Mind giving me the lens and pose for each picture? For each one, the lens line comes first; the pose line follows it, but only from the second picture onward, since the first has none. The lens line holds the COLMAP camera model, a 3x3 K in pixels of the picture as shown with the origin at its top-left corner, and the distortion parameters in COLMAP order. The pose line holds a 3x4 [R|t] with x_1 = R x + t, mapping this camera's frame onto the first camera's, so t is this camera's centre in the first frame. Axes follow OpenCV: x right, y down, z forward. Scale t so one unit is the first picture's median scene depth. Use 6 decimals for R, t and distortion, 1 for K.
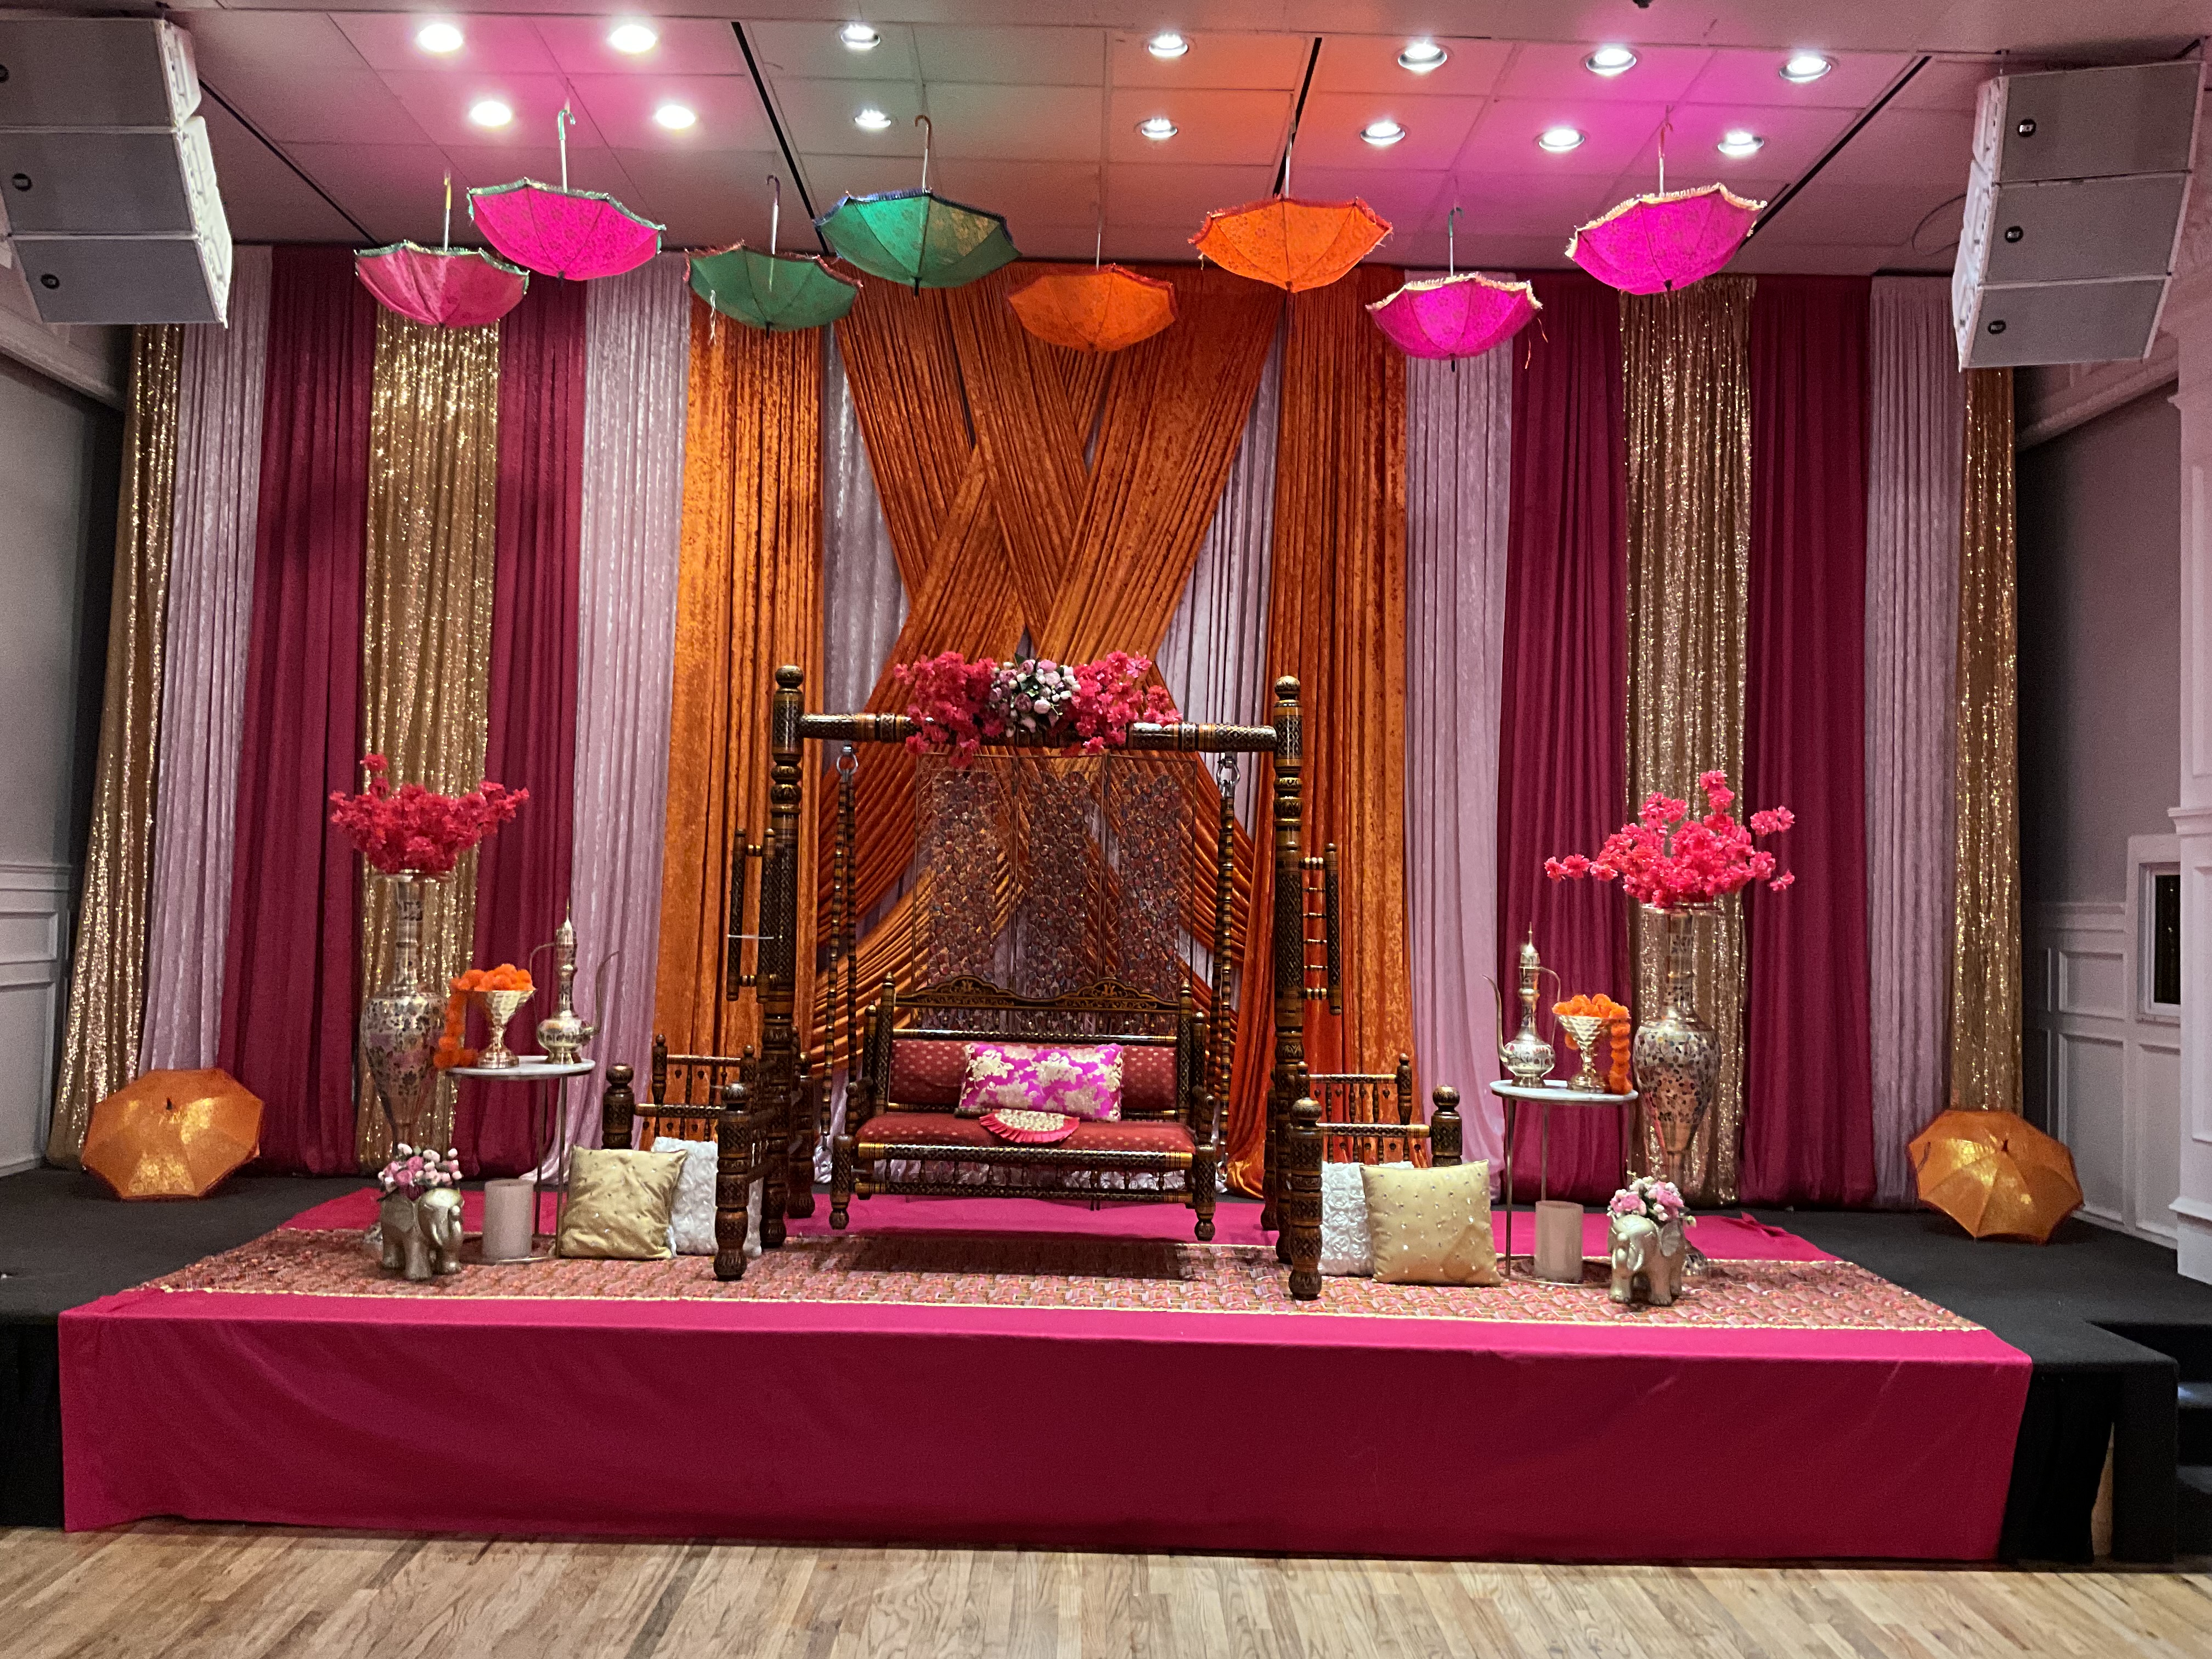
lens RADIAL K [[1835.8, 0, 1089.5], [0, 1835.8, 826.9], [0, 0, 1]] dist [-0.022460, -0.015641]
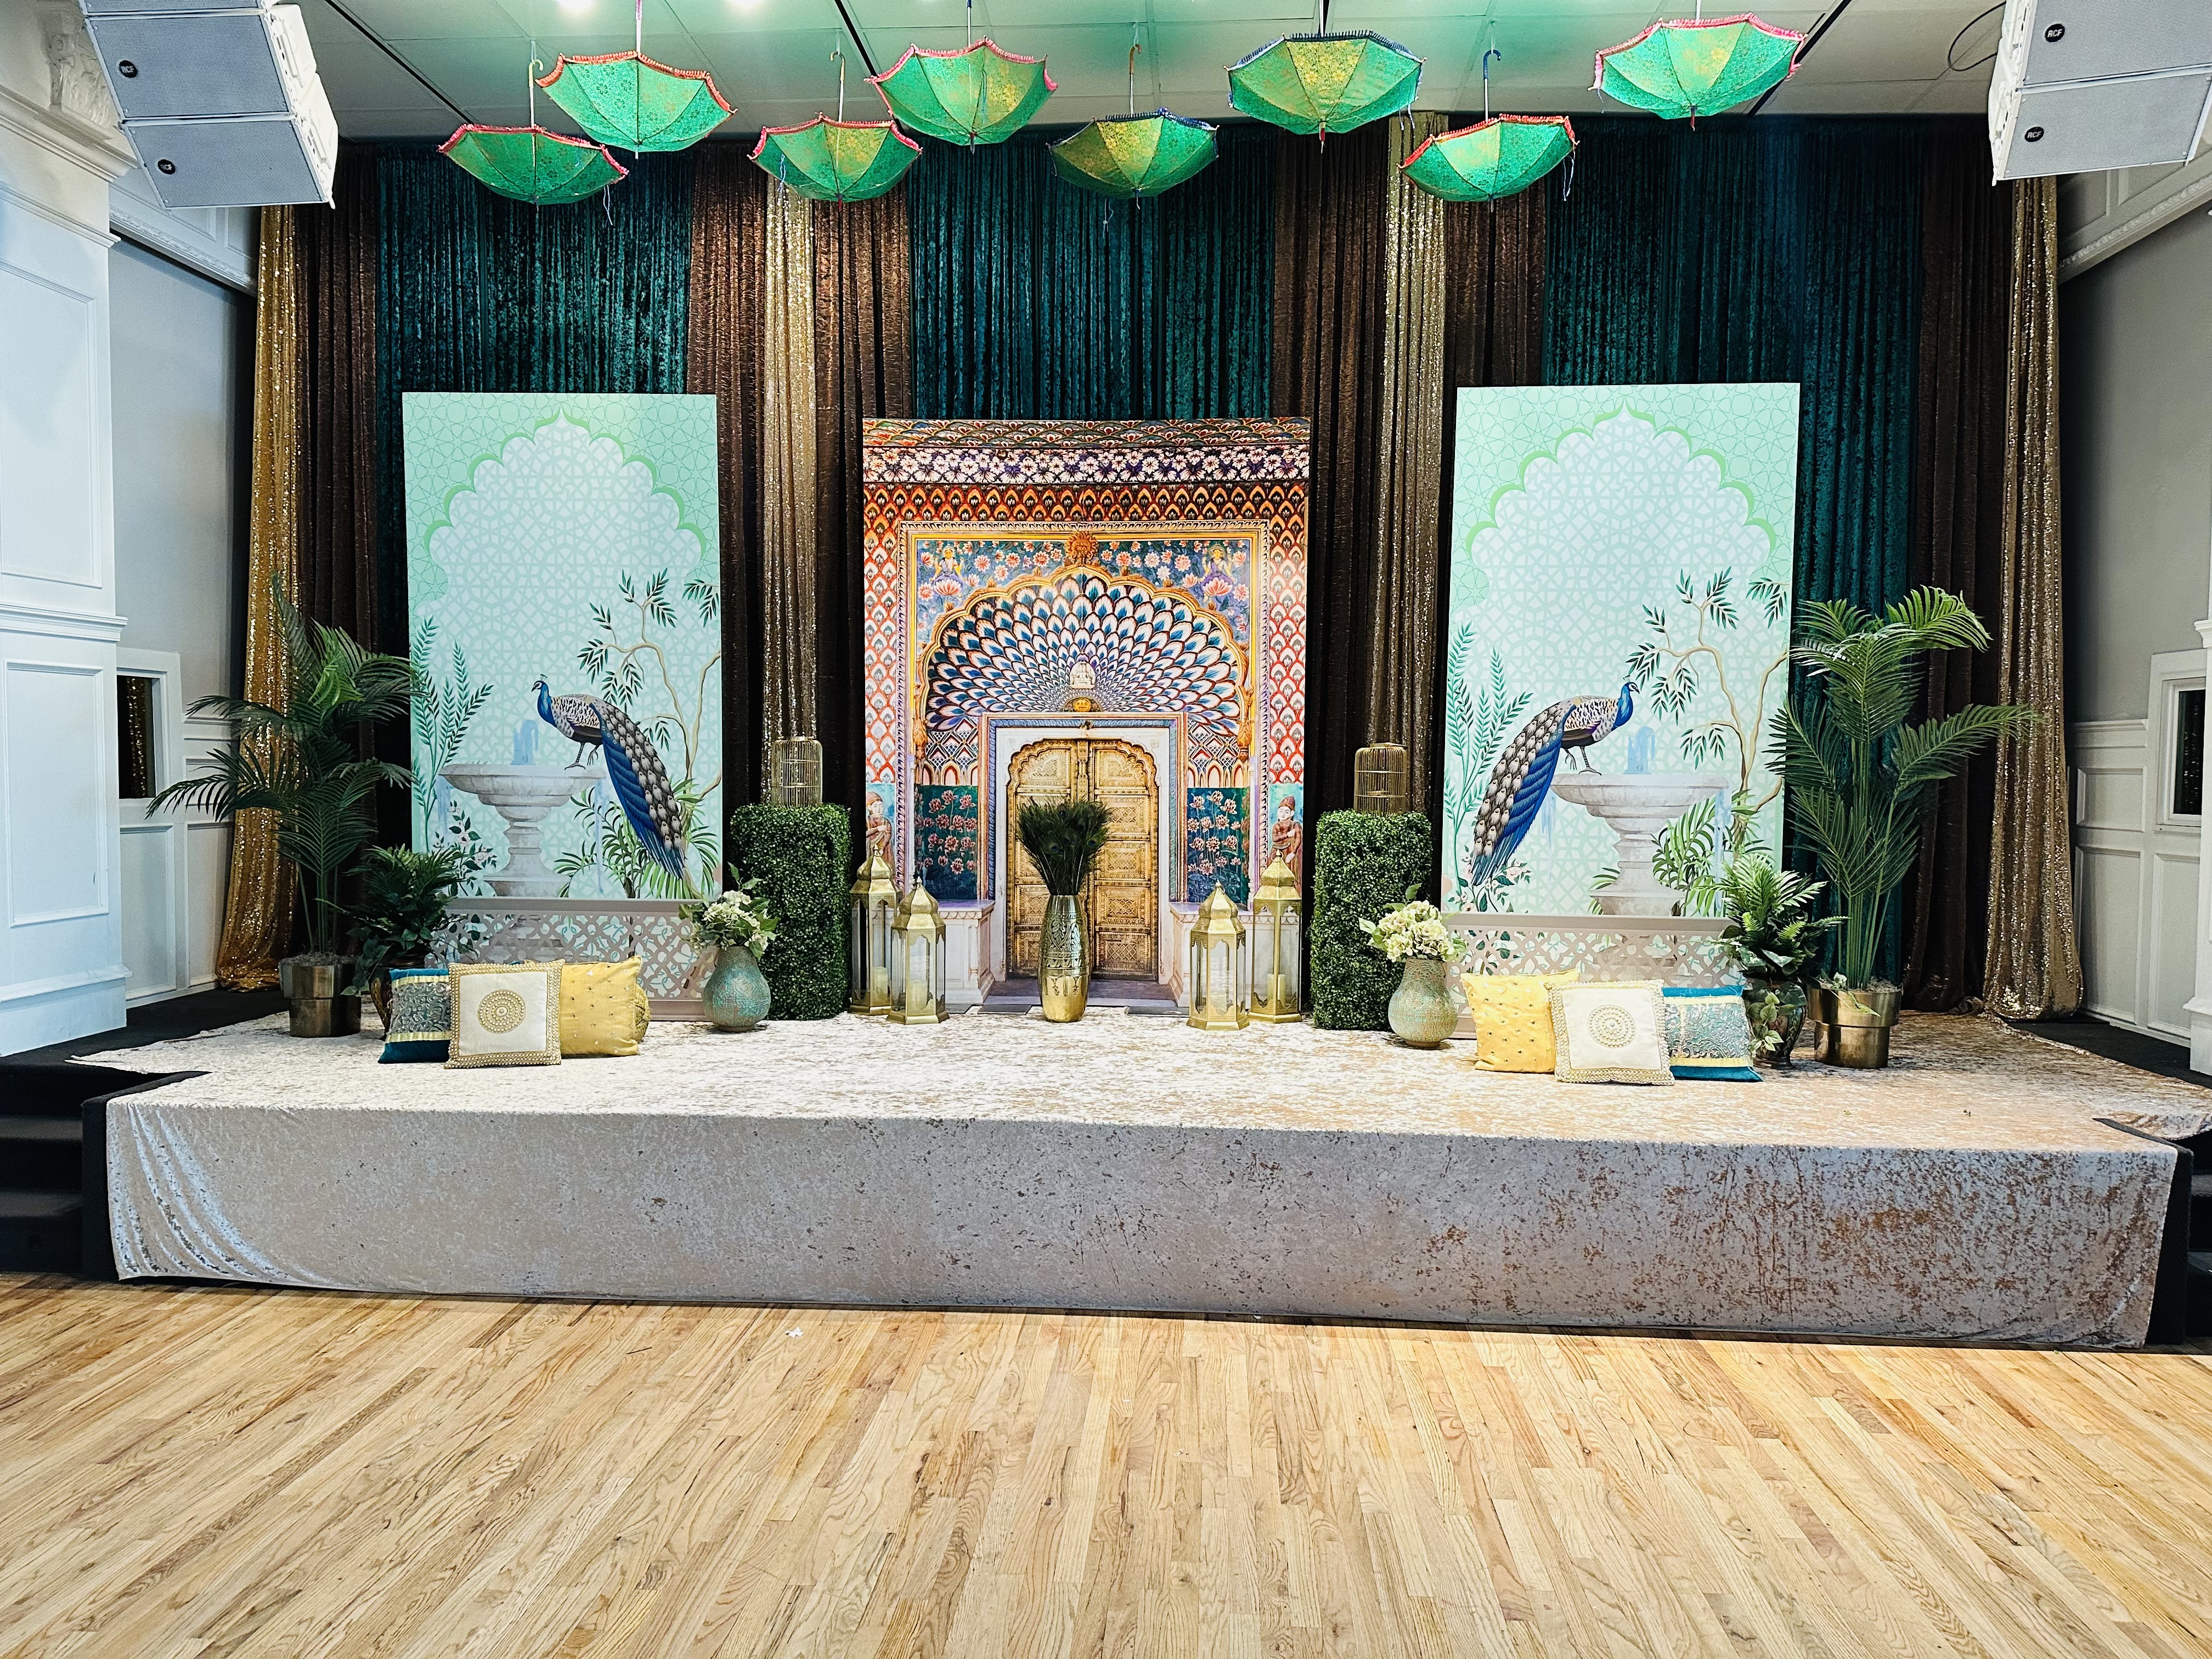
lens RADIAL K [[1537.8, 0, 1113.1], [0, 1537.8, 830.6], [0, 0, 1]] dist [-0.000821, -0.017649]
pose [[0.997389, -0.011903, -0.071222, 0.052659], [0.017719, 0.996508, 0.081596, 0.030657], [0.070002, -0.082645, 0.994118, 0.105638]]
